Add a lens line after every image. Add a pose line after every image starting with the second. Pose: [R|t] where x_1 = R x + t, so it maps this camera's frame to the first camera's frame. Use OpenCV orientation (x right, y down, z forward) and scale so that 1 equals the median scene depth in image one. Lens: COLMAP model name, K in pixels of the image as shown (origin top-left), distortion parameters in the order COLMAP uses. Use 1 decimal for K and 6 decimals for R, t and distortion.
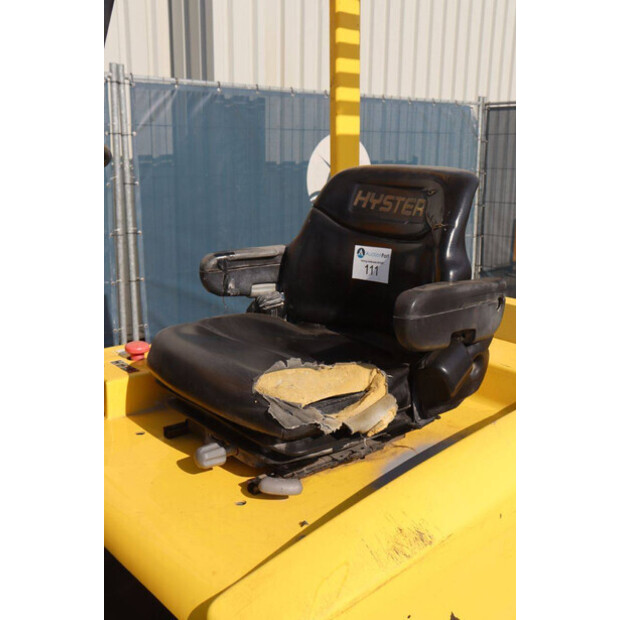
lens RADIAL K [[666.4, 0, 307.9], [0, 666.4, 311.3], [0, 0, 1]] dist [-0.052662, 0.025270]
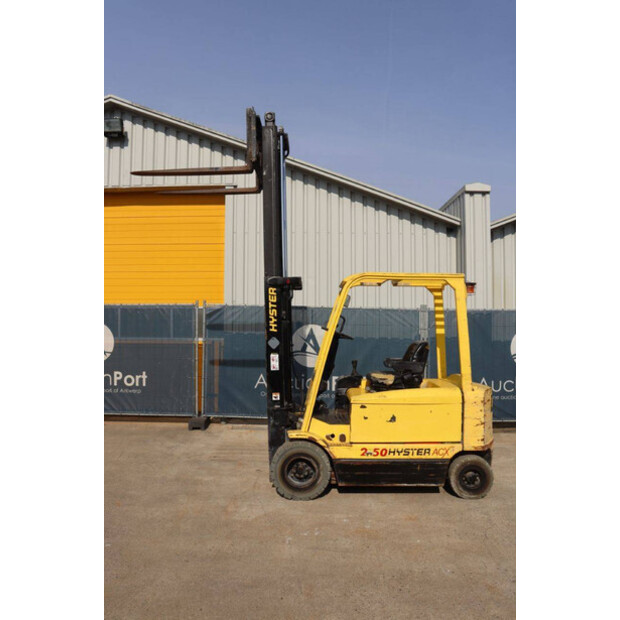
lens RADIAL K [[504.8, 0, 309.1], [0, 504.8, 309.1], [0, 0, 1]] dist [-0.174416, 0.165861]
pose [[0.751339, -0.019608, -0.659625, 0.729145], [-0.164934, 0.962256, -0.216471, 0.178740], [0.638972, 0.271438, 0.719747, -0.818389]]
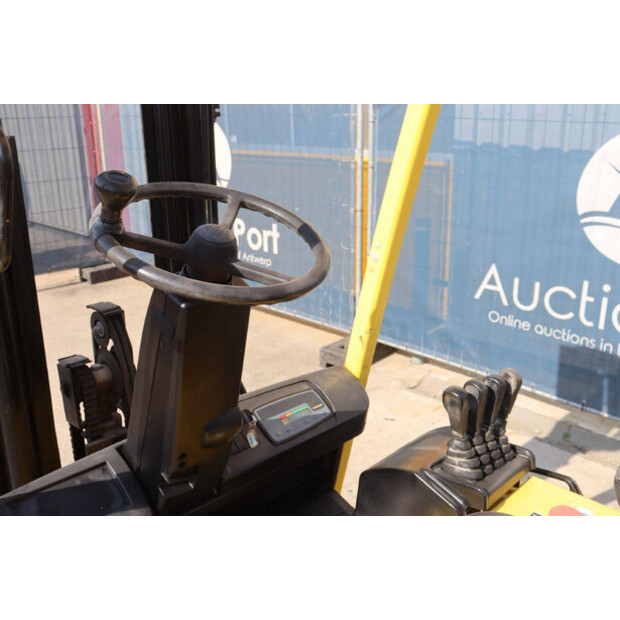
lens RADIAL K [[657.0, 0, 310.0], [0, 657.0, 310.0], [0, 0, 1]] dist [-0.058062, 0.009118]
pose [[0.077024, 0.293889, -0.952731, 0.145389], [-0.236114, 0.933765, 0.268950, -0.118638], [0.968668, 0.204237, 0.141313, 0.234191]]
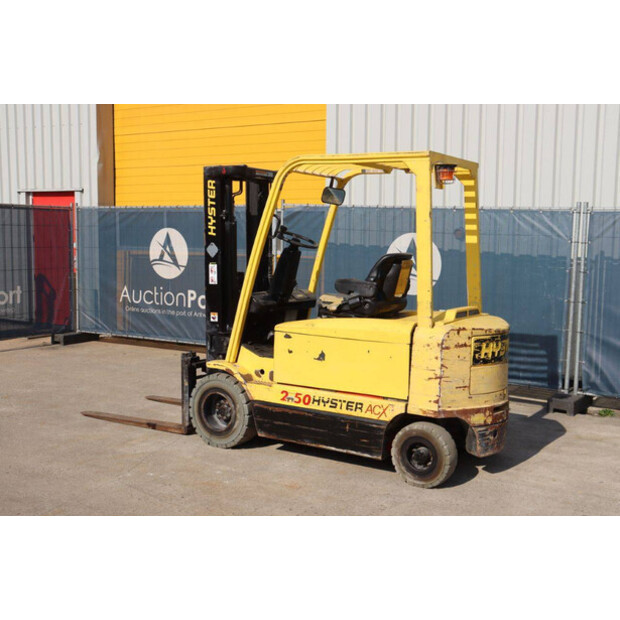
lens RADIAL K [[783.2, 0, 313.7], [0, 783.2, 307.8], [0, 0, 1]] dist [0.022296, 0.060425]
pose [[0.300670, 0.087437, -0.949712, 1.409417], [-0.252340, 0.967595, 0.009195, 0.043174], [0.919740, 0.236886, 0.312990, -0.198215]]
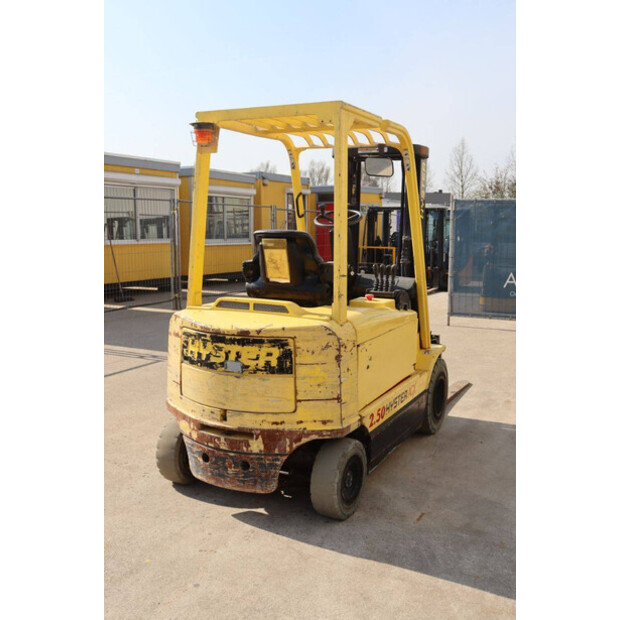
lens RADIAL K [[666.4, 0, 307.9], [0, 666.4, 311.3], [0, 0, 1]] dist [-0.052662, 0.025270]
pose [[-0.923534, 0.036989, -0.381729, 0.424142], [-0.107340, 0.930629, 0.349868, -0.337329], [0.368190, 0.364090, -0.855497, 1.349501]]
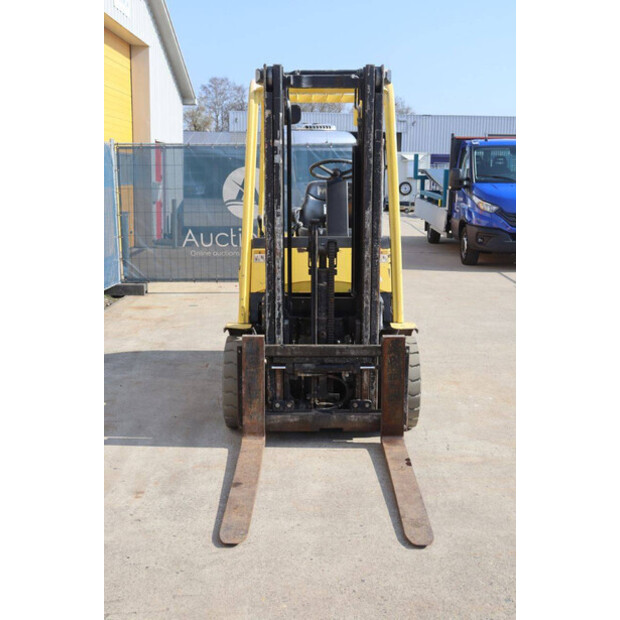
lens RADIAL K [[766.9, 0, 307.9], [0, 766.9, 308.7], [0, 0, 1]] dist [0.006149, 0.046598]
pose [[0.655552, -0.132034, 0.743518, -1.145482], [0.183342, 0.982964, 0.012904, 0.138203], [-0.732555, 0.127859, 0.668592, -0.570797]]
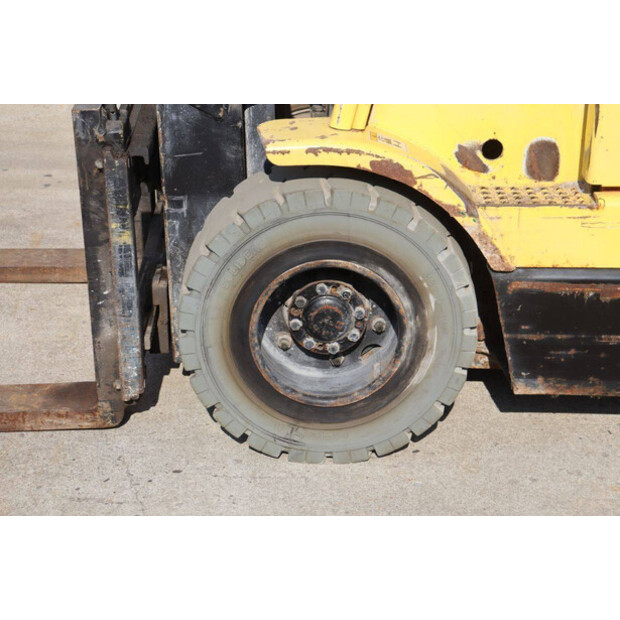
lens RADIAL K [[1428.5, 0, 311.7], [0, 1428.5, 301.4], [0, 0, 1]] dist [0.415687, 0.244636]
pose [[0.764677, 0.252770, -0.592770, 0.304922], [-0.168896, 0.966317, 0.194181, 0.153333], [0.621887, -0.048370, 0.781612, -0.396584]]
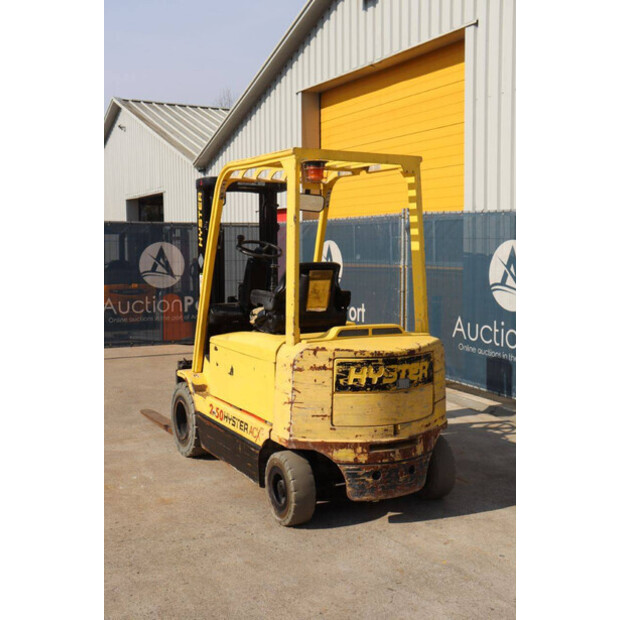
lens RADIAL K [[766.9, 0, 307.9], [0, 766.9, 308.7], [0, 0, 1]] dist [0.006149, 0.046598]
pose [[-0.219785, 0.074259, -0.972718, 1.325463], [-0.242971, 0.961511, 0.128303, -0.170212], [0.944807, 0.264541, -0.193283, 0.640202]]
